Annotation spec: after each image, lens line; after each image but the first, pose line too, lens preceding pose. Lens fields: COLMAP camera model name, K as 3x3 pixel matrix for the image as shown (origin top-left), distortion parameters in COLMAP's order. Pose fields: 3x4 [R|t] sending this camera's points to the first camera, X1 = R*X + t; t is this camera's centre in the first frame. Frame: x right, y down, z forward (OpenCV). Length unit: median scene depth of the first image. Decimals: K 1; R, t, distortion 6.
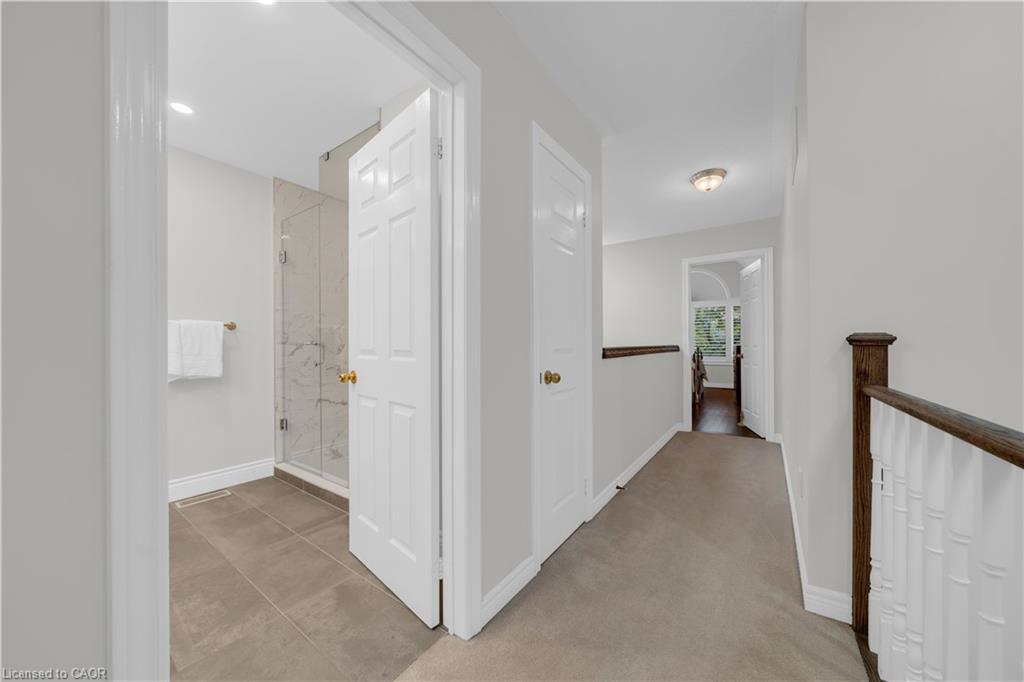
lens RADIAL K [[348.2, 0, 514.4], [0, 348.2, 342.7], [0, 0, 1]] dist [-0.007415, -0.000274]
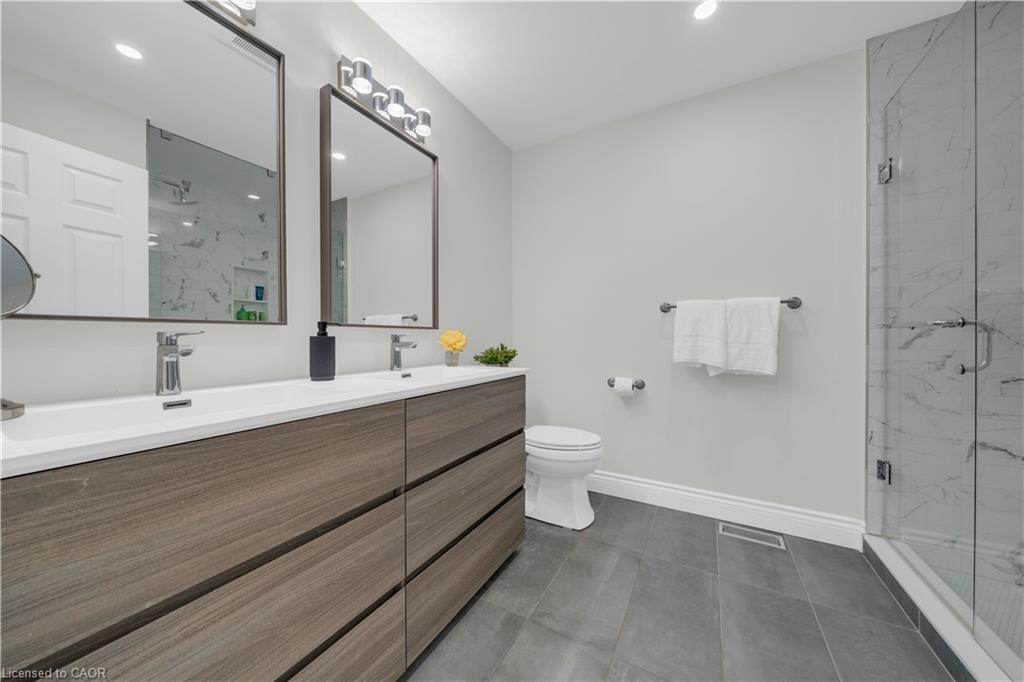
lens RADIAL K [[348.2, 0, 514.4], [0, 348.2, 342.7], [0, 0, 1]] dist [-0.007415, -0.000274]
pose [[0.109459, 0.013977, -0.993893, -0.184990], [0.002186, 0.999895, 0.014302, 0.019095], [0.993989, -0.003738, 0.109417, 0.355650]]
